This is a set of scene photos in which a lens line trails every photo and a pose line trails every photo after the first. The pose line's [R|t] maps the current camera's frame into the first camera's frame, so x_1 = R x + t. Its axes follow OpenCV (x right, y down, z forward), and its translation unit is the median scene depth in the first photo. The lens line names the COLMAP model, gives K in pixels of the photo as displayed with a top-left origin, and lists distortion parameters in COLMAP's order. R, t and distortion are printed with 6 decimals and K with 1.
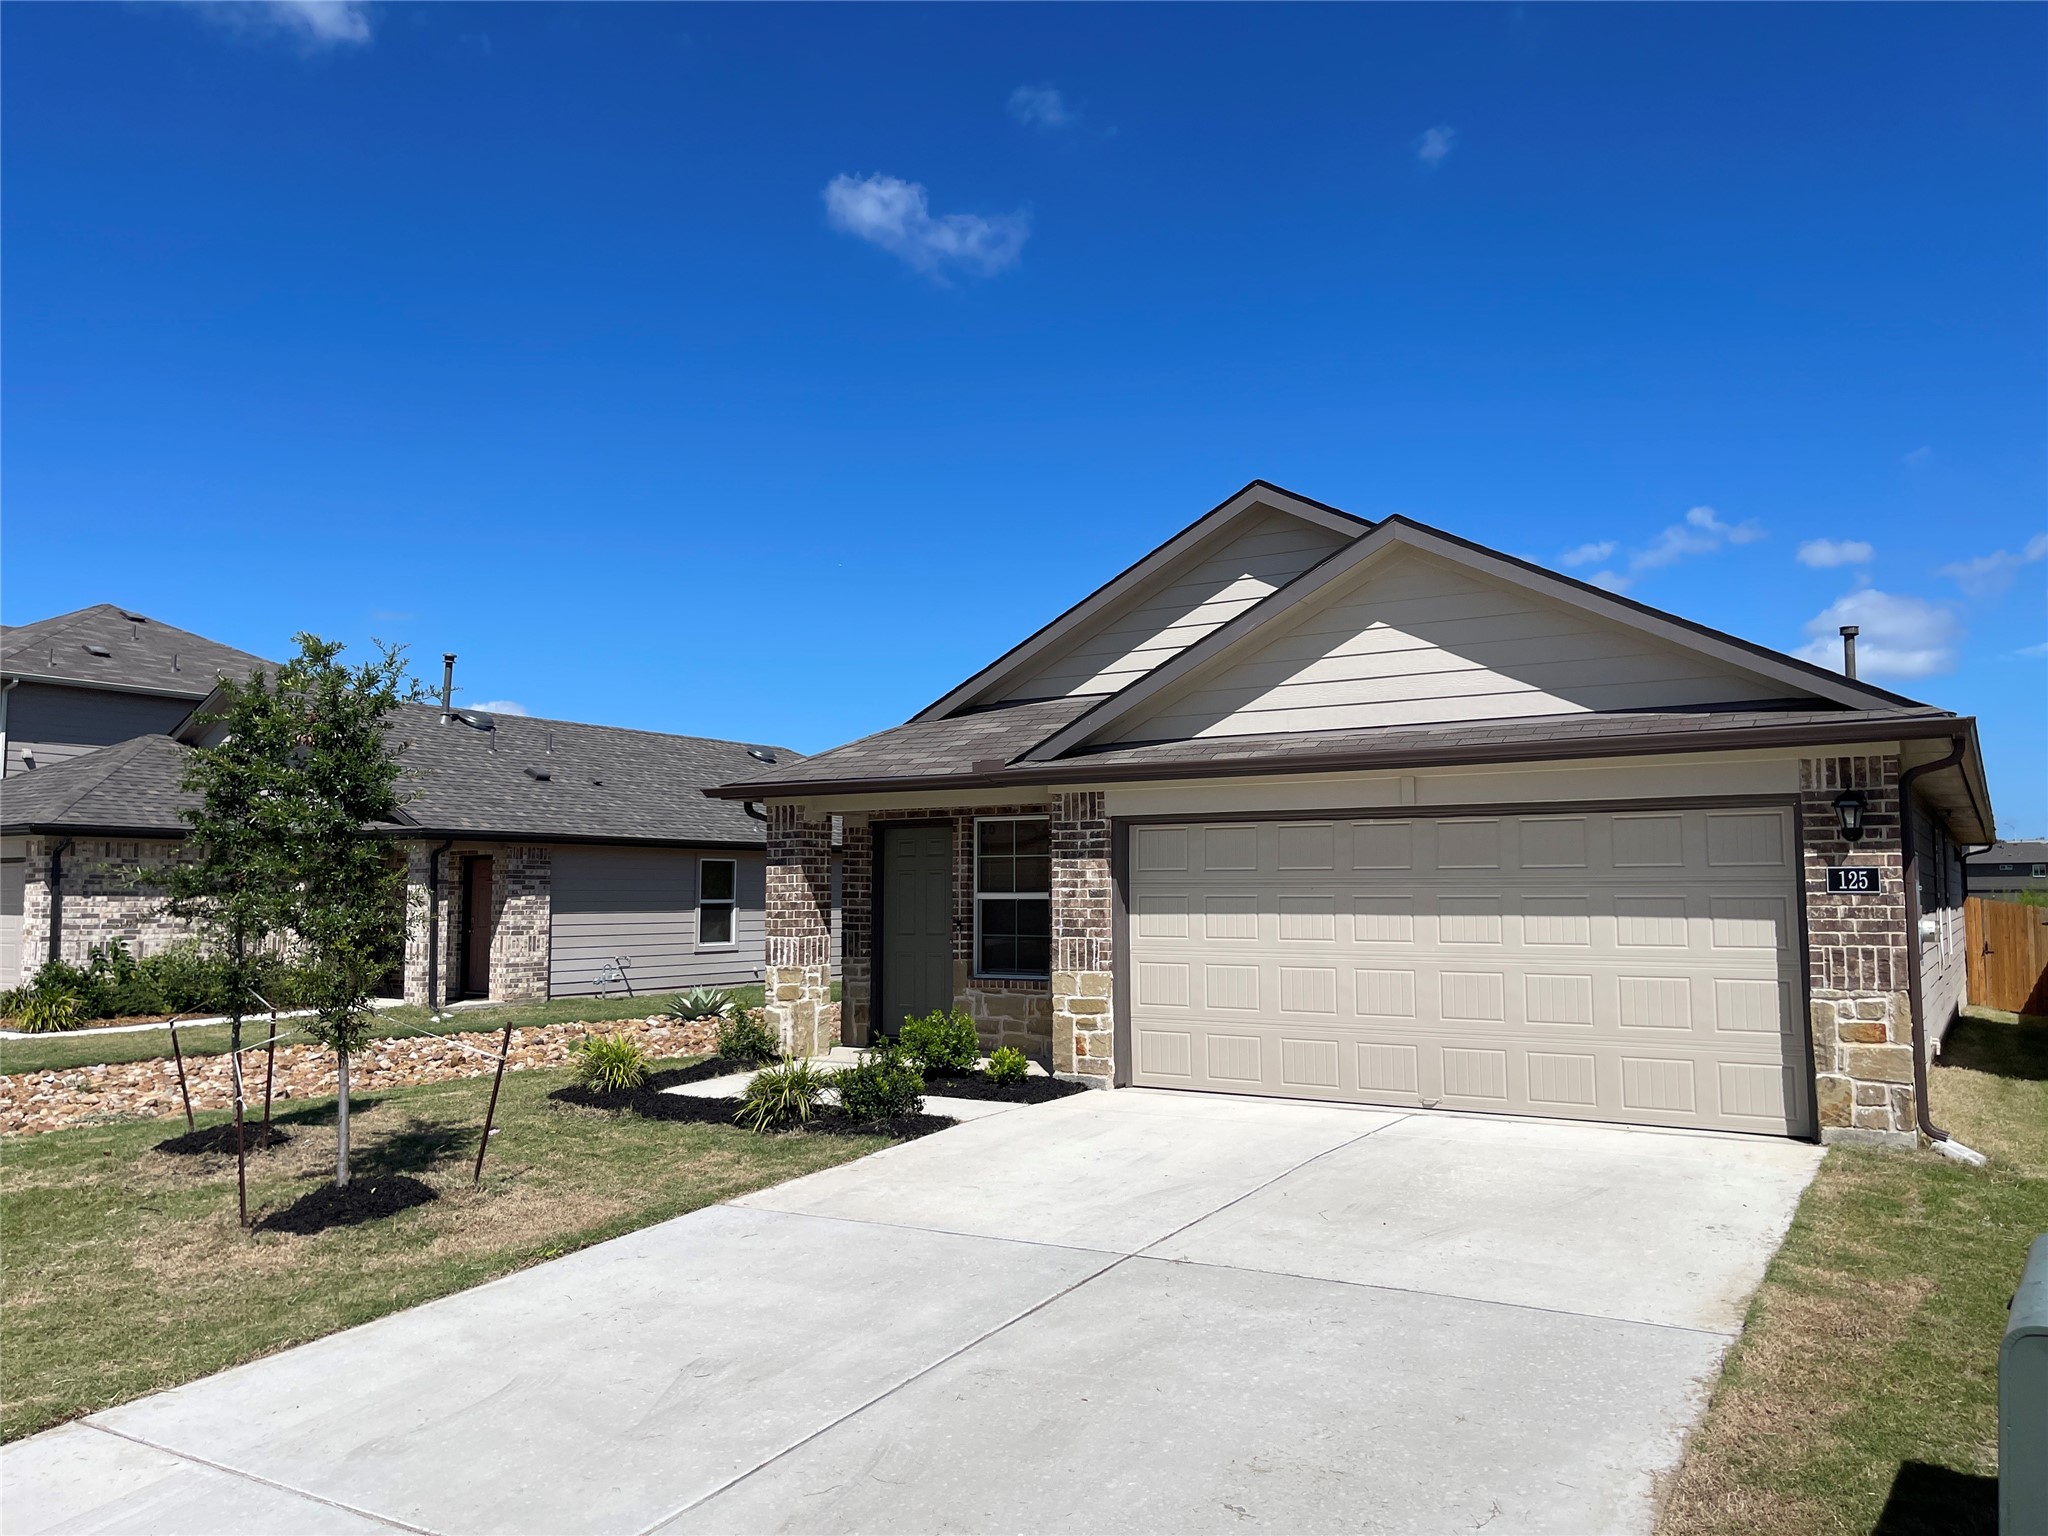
lens RADIAL K [[1557.0, 0, 1024.1], [0, 1557.0, 767.7], [0, 0, 1]] dist [0.086384, -0.115070]
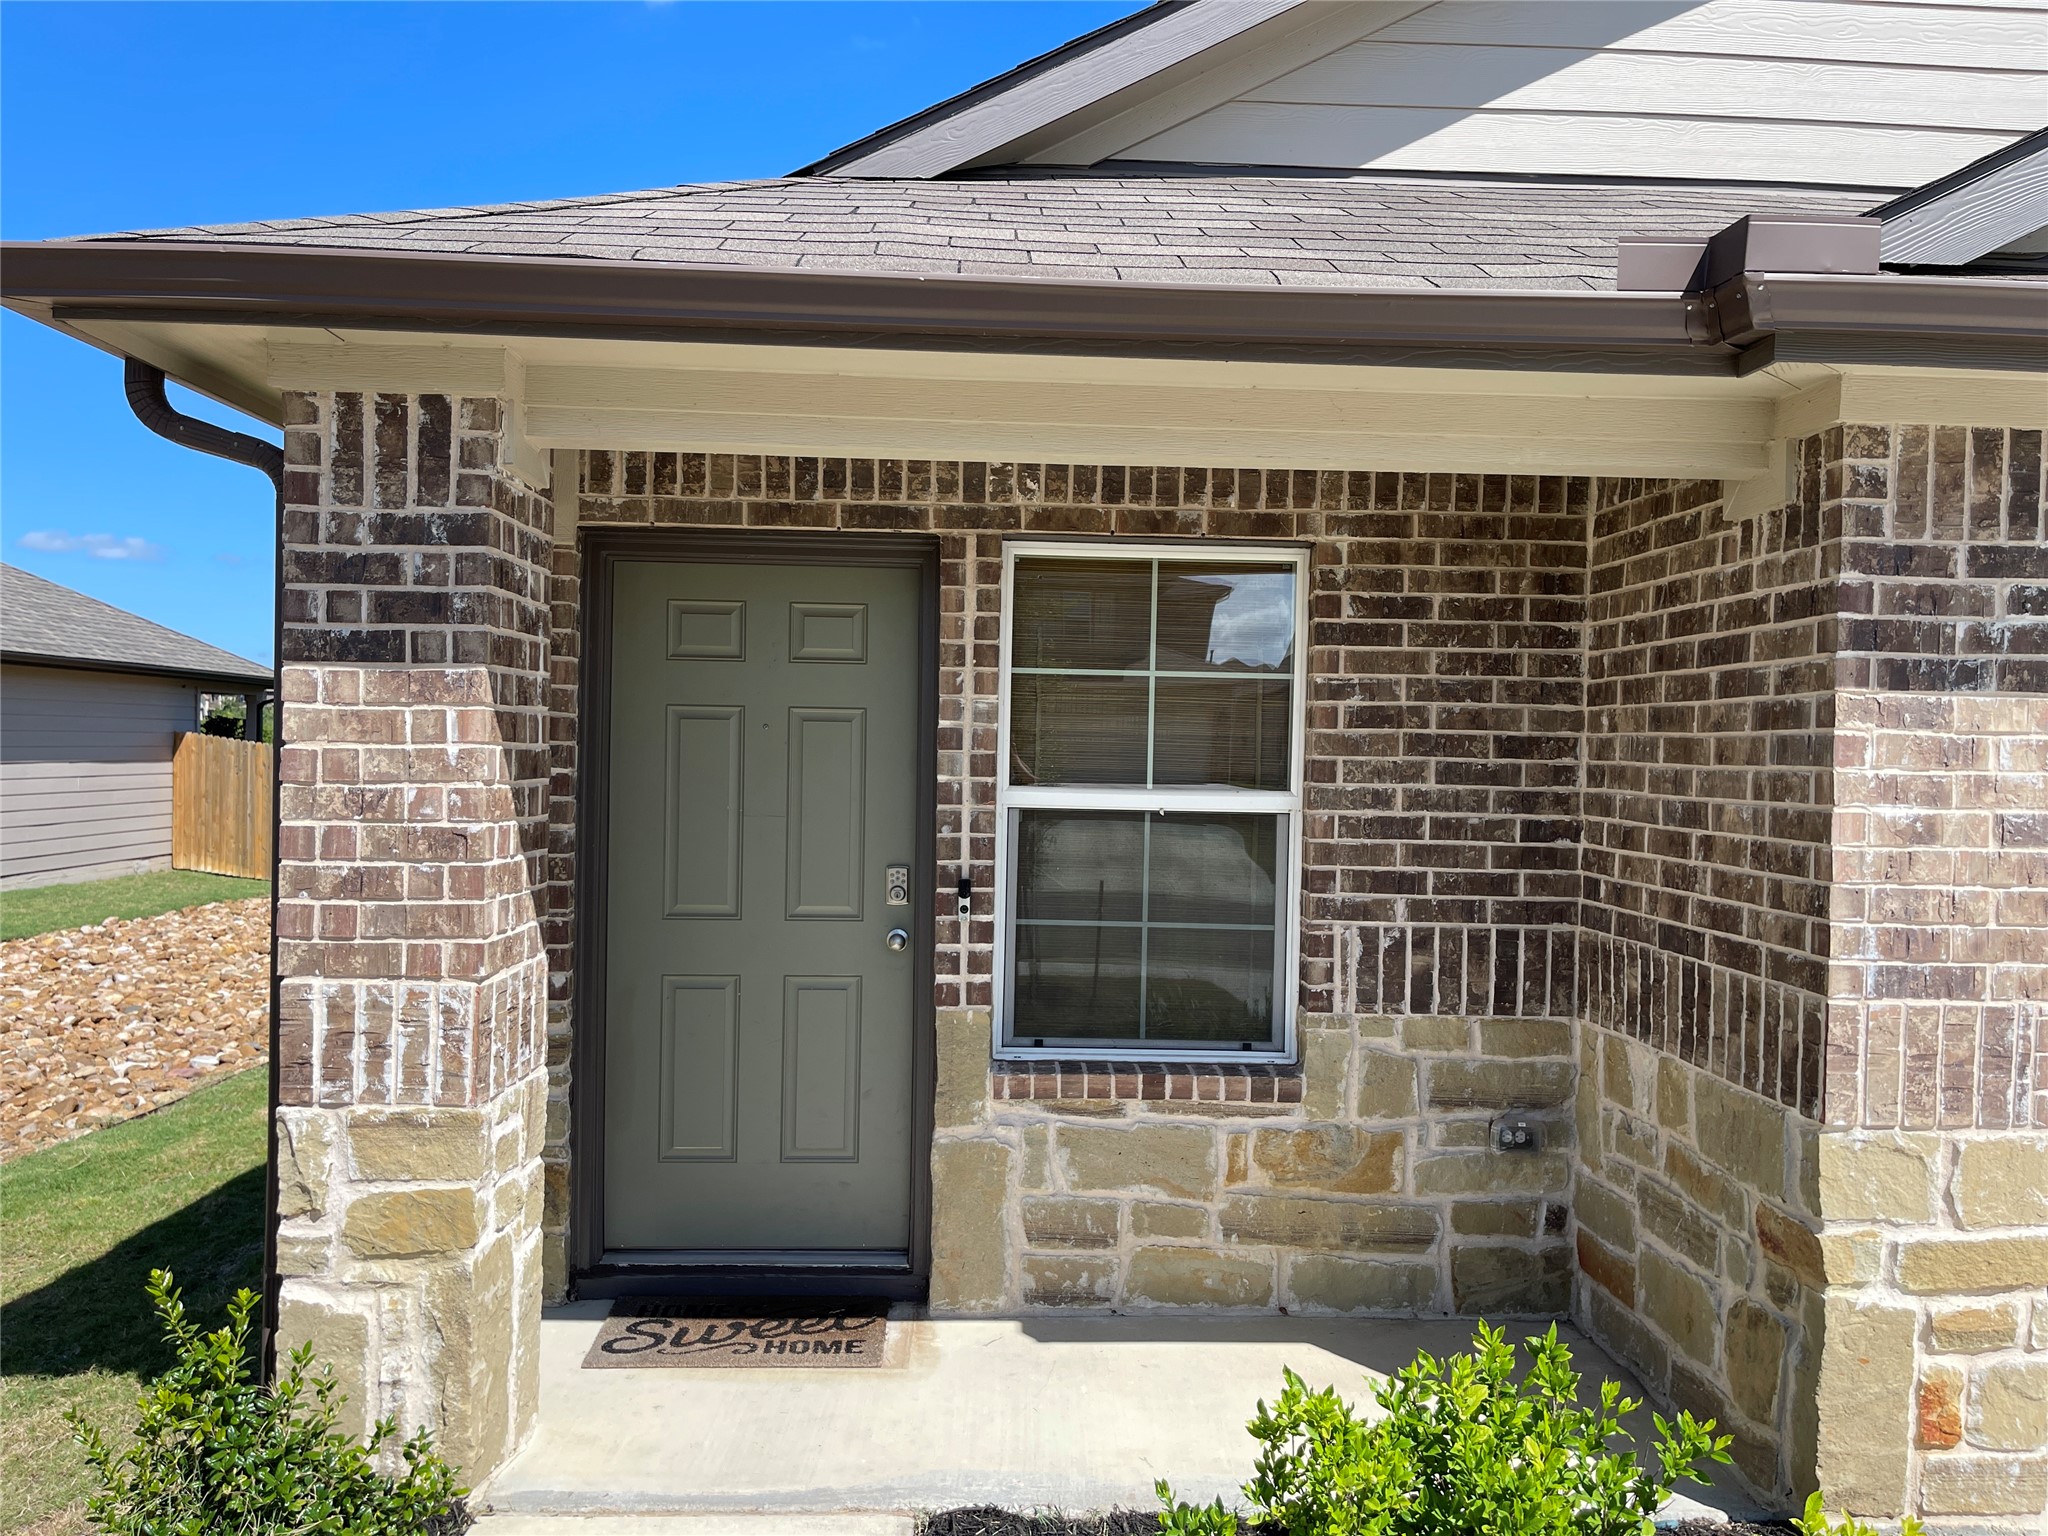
lens RADIAL K [[1557.0, 0, 1025.4], [0, 1557.0, 779.6], [0, 0, 1]] dist [0.086384, -0.115070]
pose [[0.829293, 0.009121, 0.558740, -0.235350], [-0.068910, 0.993905, 0.086053, 0.061472], [-0.554549, -0.109866, 0.824866, 0.877770]]
